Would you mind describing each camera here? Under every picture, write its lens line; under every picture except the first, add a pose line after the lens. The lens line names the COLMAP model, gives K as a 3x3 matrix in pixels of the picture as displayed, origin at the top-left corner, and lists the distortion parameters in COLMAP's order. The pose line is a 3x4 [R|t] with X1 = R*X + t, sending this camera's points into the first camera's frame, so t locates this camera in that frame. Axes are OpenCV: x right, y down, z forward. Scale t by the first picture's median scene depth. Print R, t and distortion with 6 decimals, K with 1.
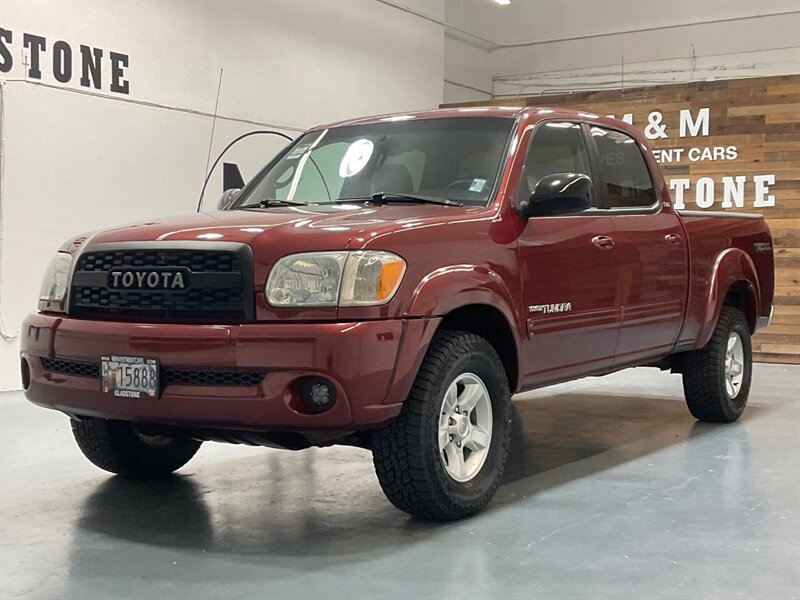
lens RADIAL K [[1135.9, 0, 400.0], [0, 1135.9, 300.0], [0, 0, 1]] dist [0.130552, -0.310272]
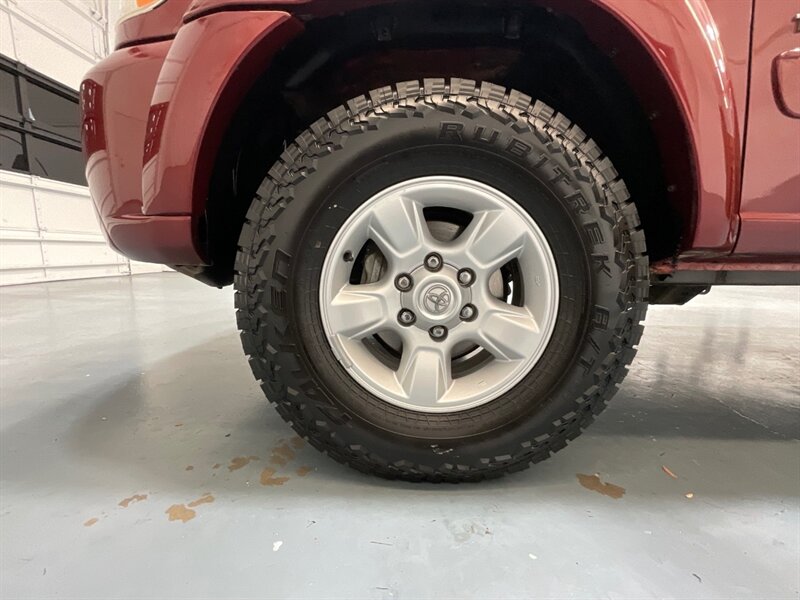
lens RADIAL K [[322.1, 0, 402.0], [0, 322.1, 301.4], [0, 0, 1]] dist [-0.000434, -0.004479]
pose [[0.459359, 0.133063, -0.878228, 0.150713], [-0.032682, 0.990578, 0.132991, 0.084935], [0.887650, -0.032388, 0.459379, 0.828781]]
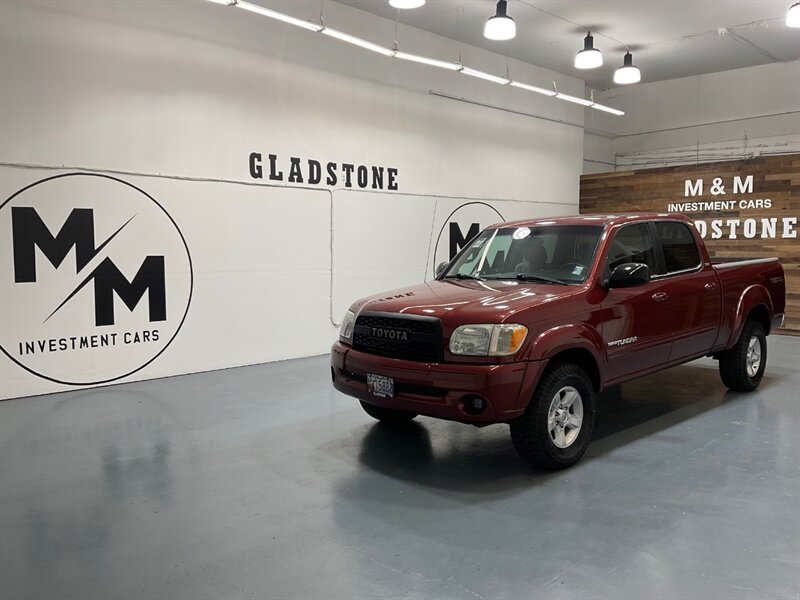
lens RADIAL K [[648.2, 0, 397.6], [0, 648.2, 300.2], [0, 0, 1]] dist [0.075483, -0.167867]
pose [[0.967365, 0.004257, -0.253352, 0.054536], [0.008541, 0.998743, 0.049396, -0.107702], [0.253243, -0.049948, 0.966112, -0.028097]]
